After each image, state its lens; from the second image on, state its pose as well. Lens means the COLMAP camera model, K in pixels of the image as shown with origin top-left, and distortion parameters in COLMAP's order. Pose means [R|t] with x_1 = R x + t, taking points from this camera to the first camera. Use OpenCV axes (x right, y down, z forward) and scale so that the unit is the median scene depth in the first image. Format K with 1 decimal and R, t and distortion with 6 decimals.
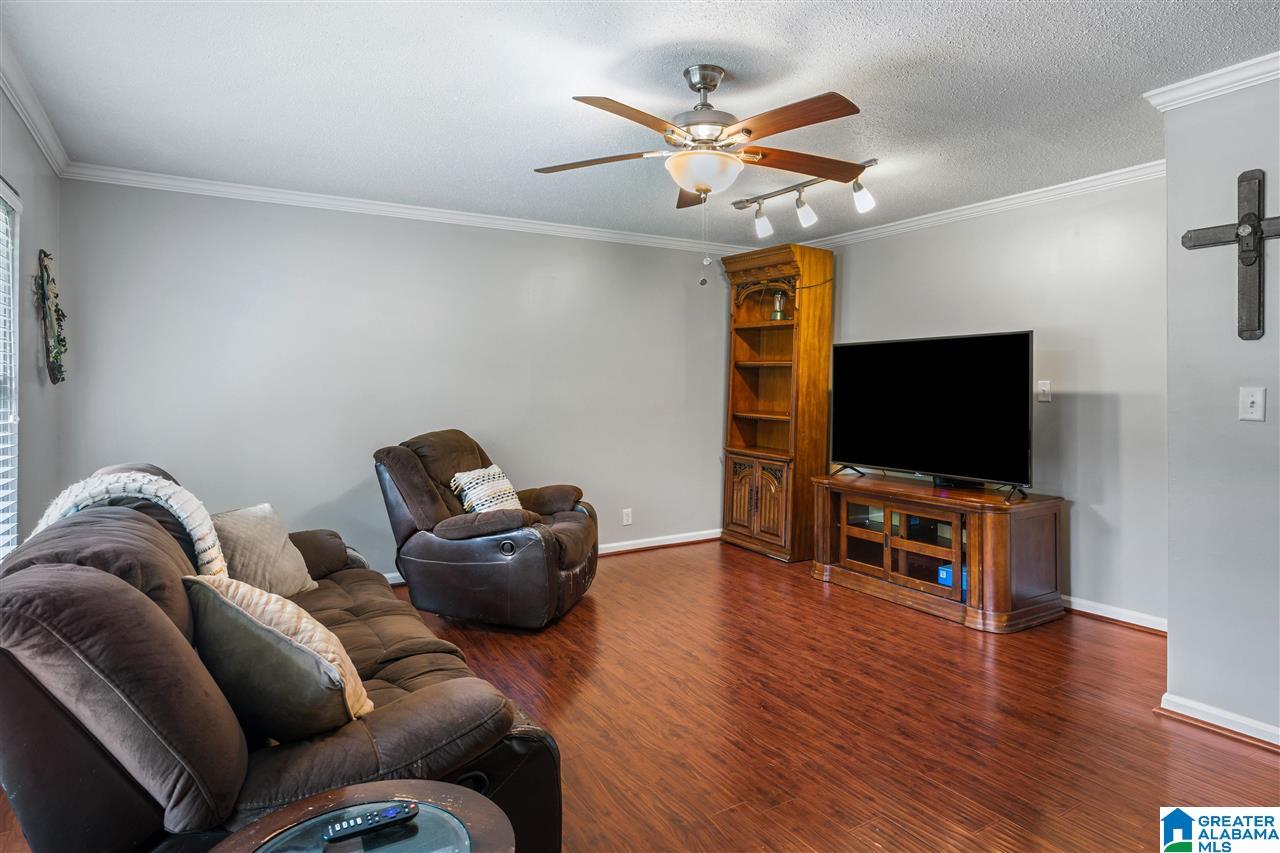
lens RADIAL K [[730.9, 0, 639.8], [0, 730.9, 386.2], [0, 0, 1]] dist [0.017937, 0.000195]
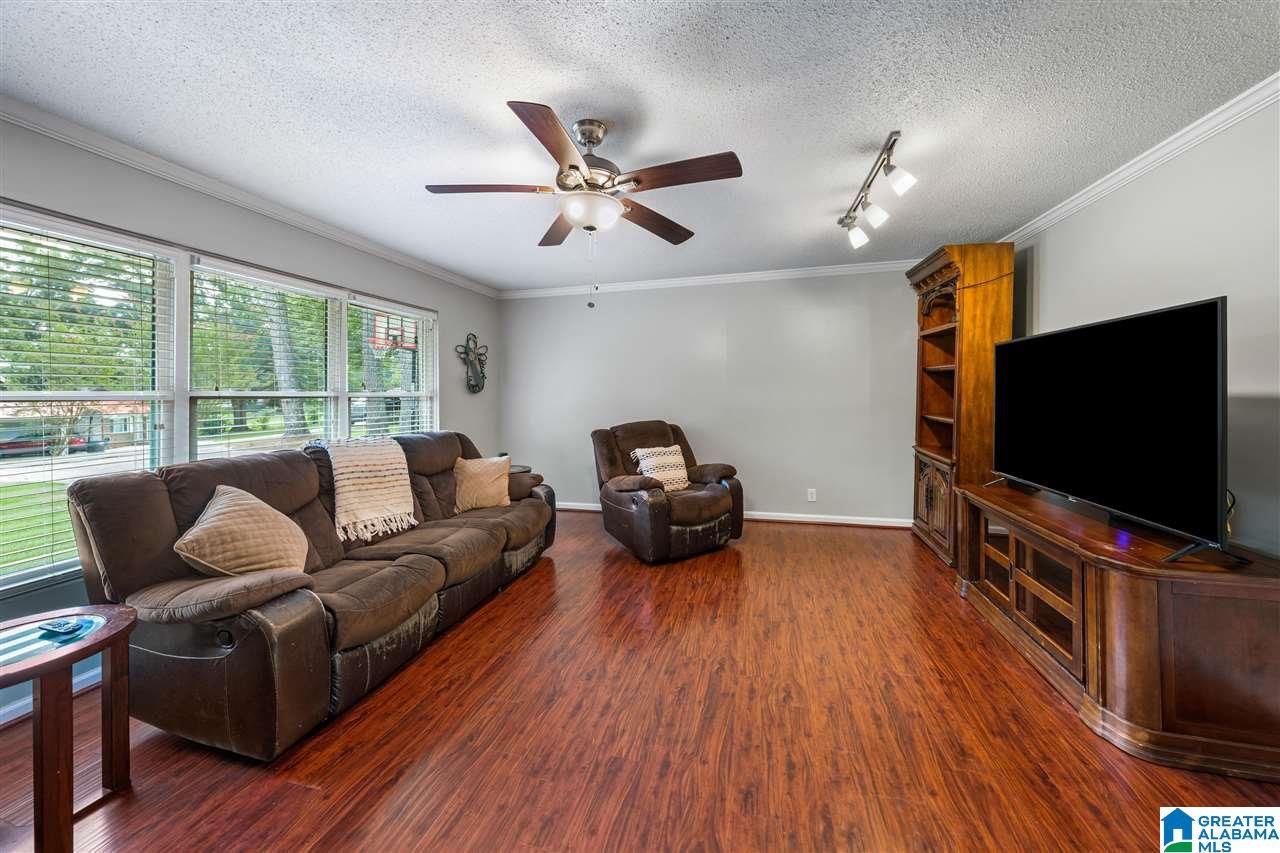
lens RADIAL K [[435.7, 0, 646.6], [0, 435.7, 391.0], [0, 0, 1]] dist [-0.002396, 0.000062]
pose [[0.700780, -0.007927, -0.713333, 0.424264], [0.009309, 0.999955, -0.001967, -0.000648], [0.713316, -0.005262, 0.700822, 0.369280]]
